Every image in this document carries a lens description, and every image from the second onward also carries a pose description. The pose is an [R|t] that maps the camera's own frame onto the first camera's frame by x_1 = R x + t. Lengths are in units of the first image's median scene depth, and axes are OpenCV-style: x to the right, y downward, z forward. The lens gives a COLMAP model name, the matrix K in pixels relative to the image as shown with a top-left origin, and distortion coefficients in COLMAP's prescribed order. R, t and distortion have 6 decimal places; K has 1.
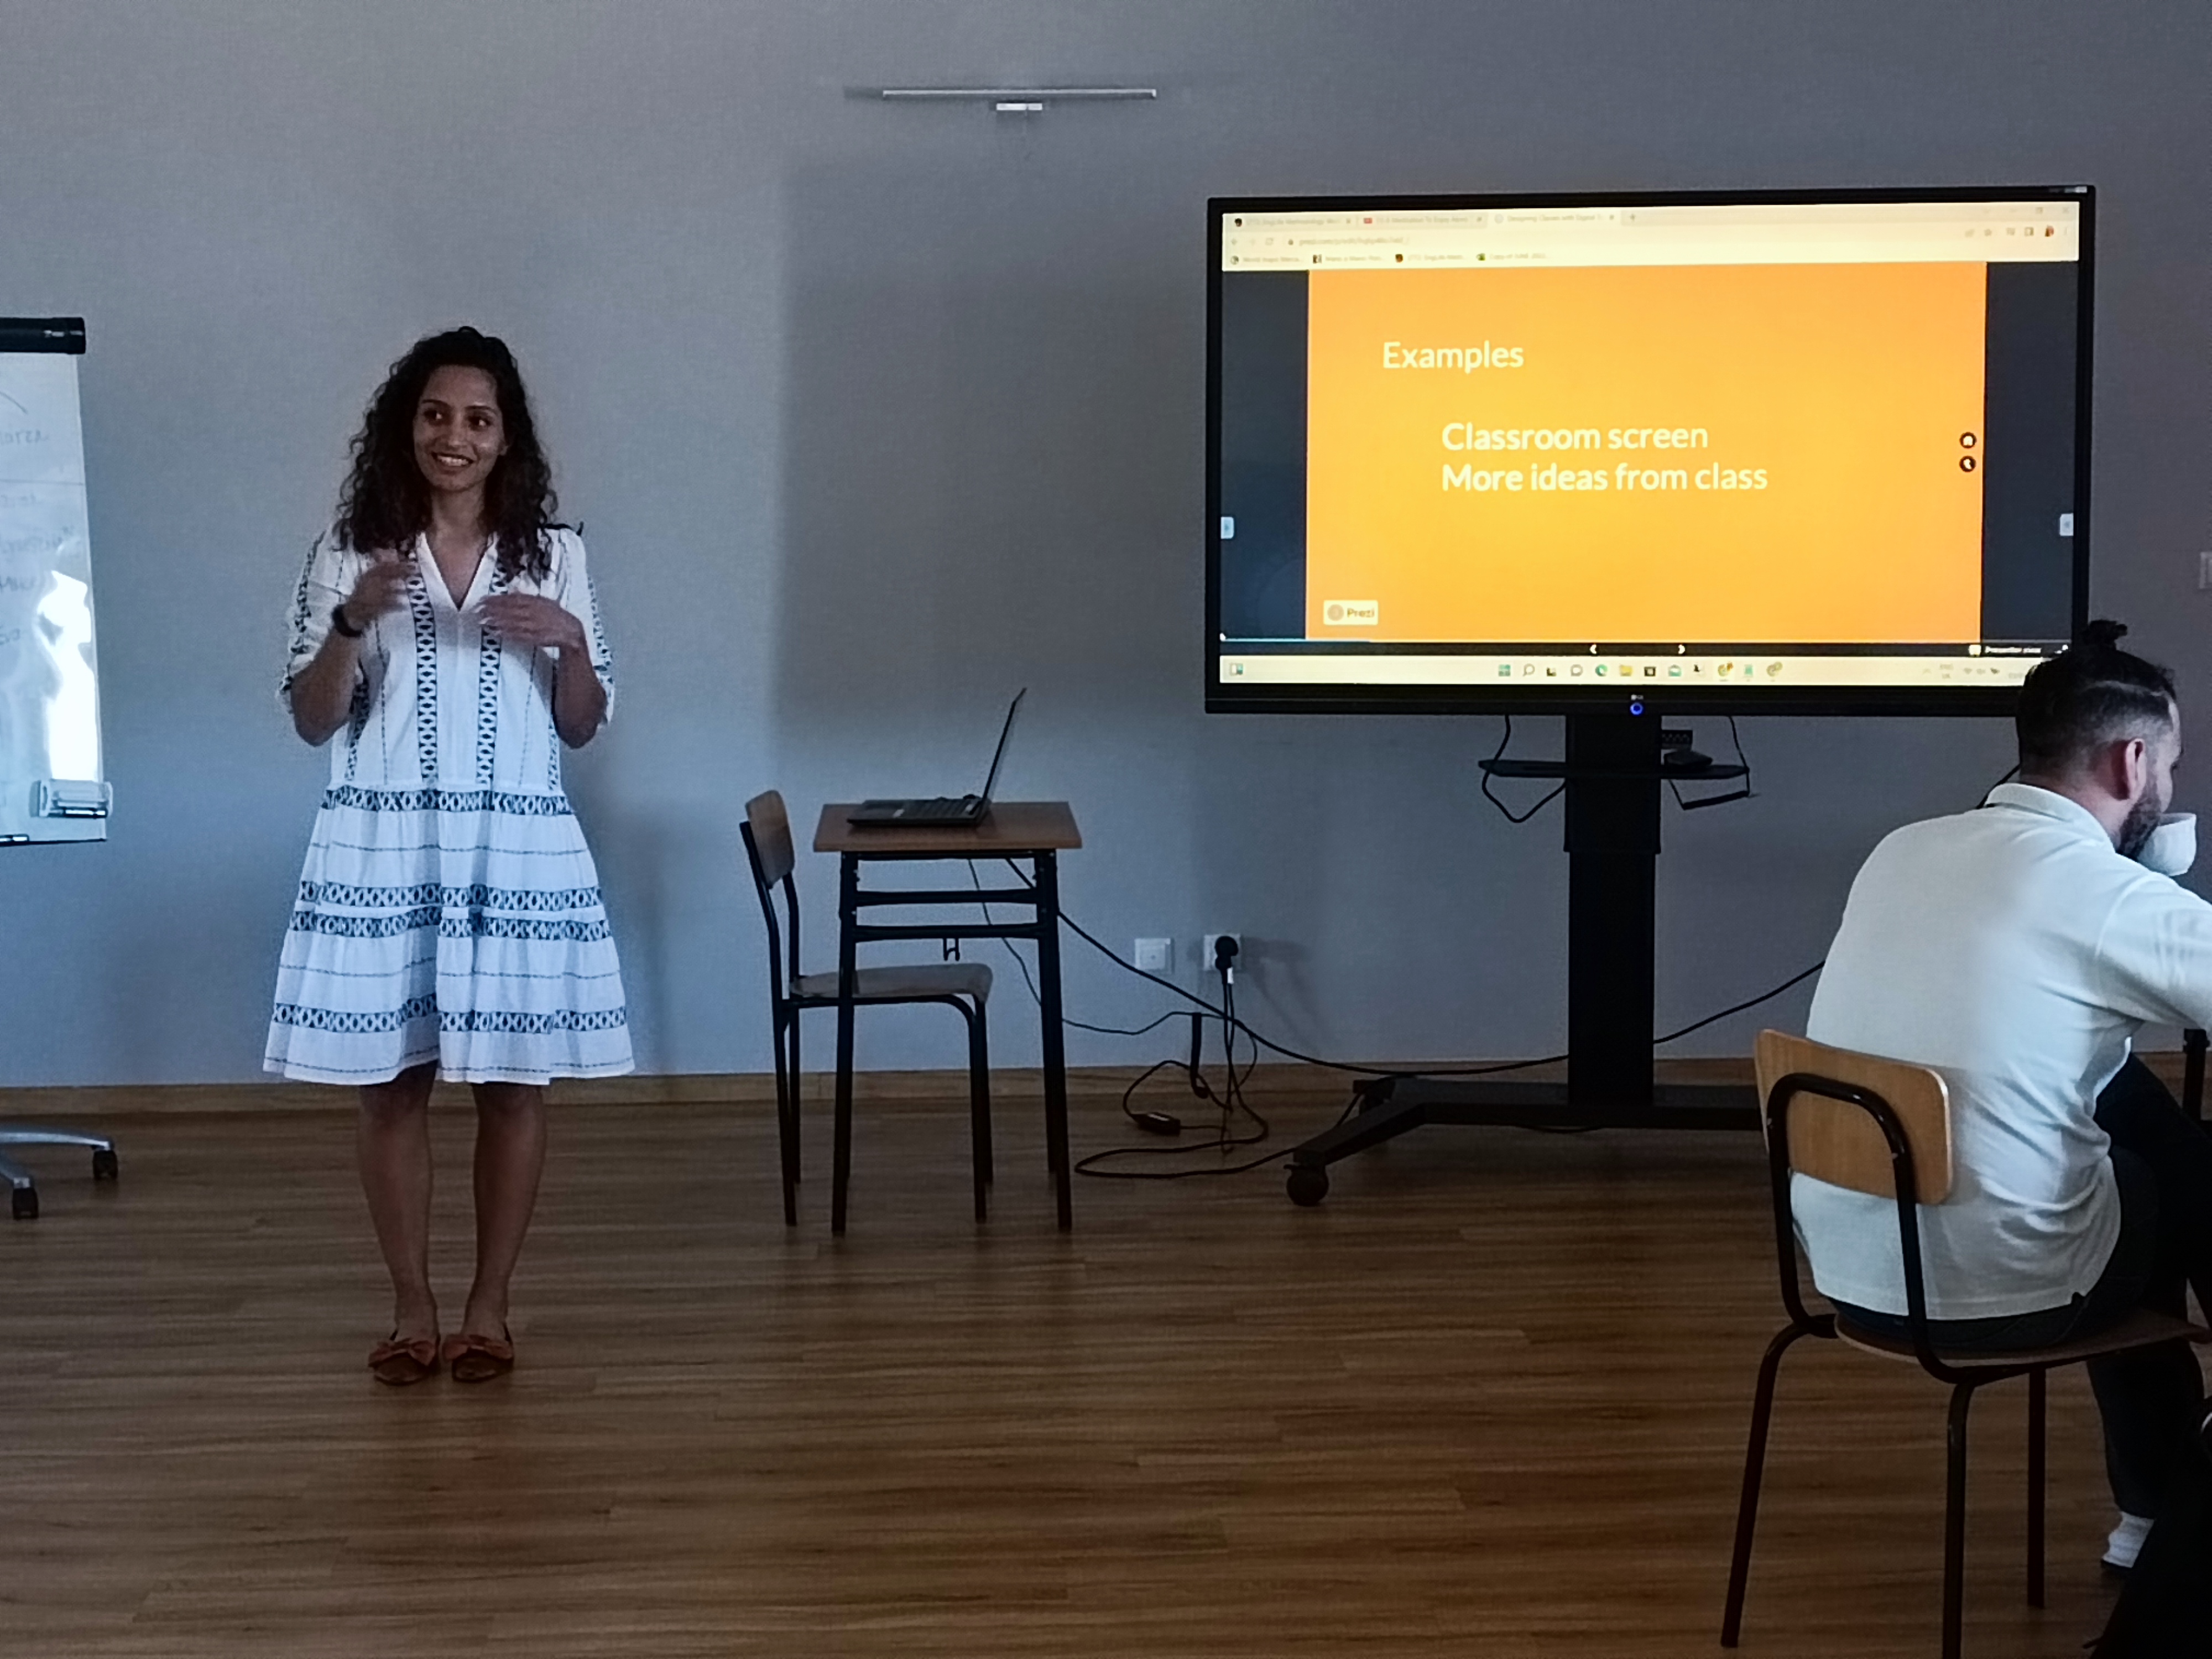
lens RADIAL K [[3748.4, 0, 1103.5], [0, 3748.4, 833.1], [0, 0, 1]] dist [0.137547, 0.000000]
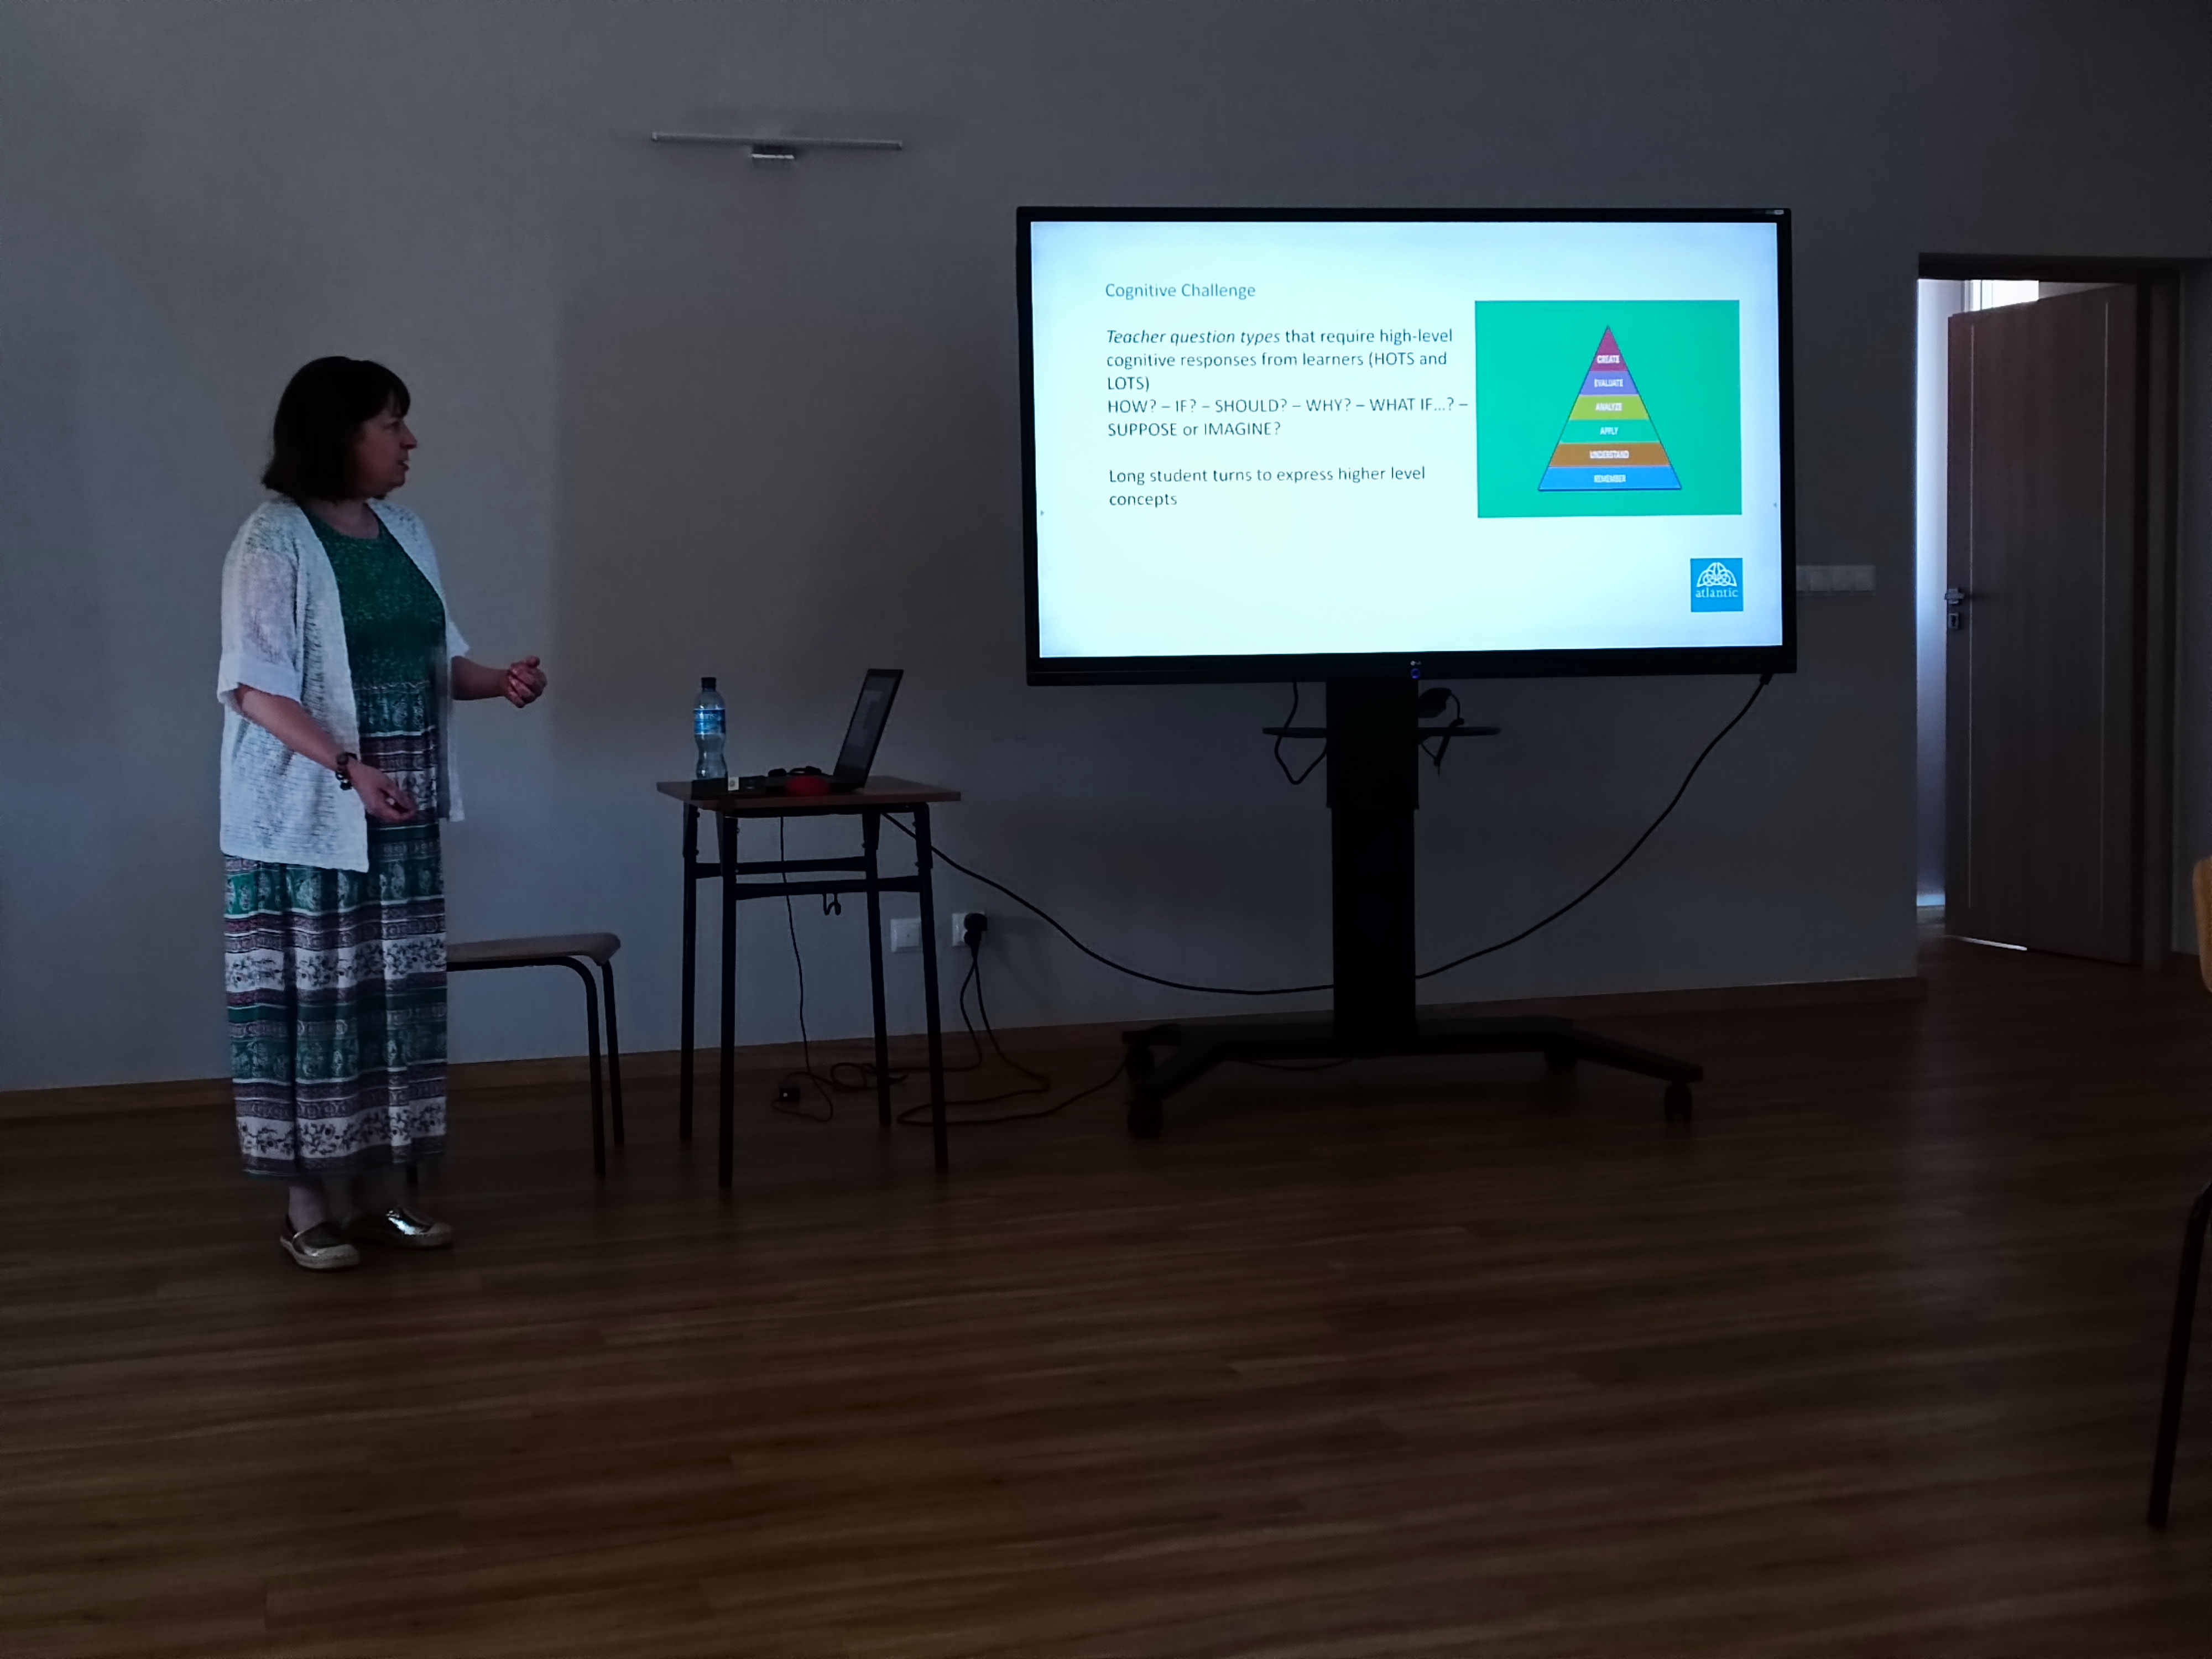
lens RADIAL K [[2791.5, 0, 1116.8], [0, 2791.5, 838.8], [0, 0, 1]] dist [0.082204, 0.000000]
pose [[0.970624, -0.027441, 0.239032, -0.184453], [0.036474, 0.998775, -0.033445, 0.051954], [-0.237821, 0.041181, 0.970436, 0.290278]]
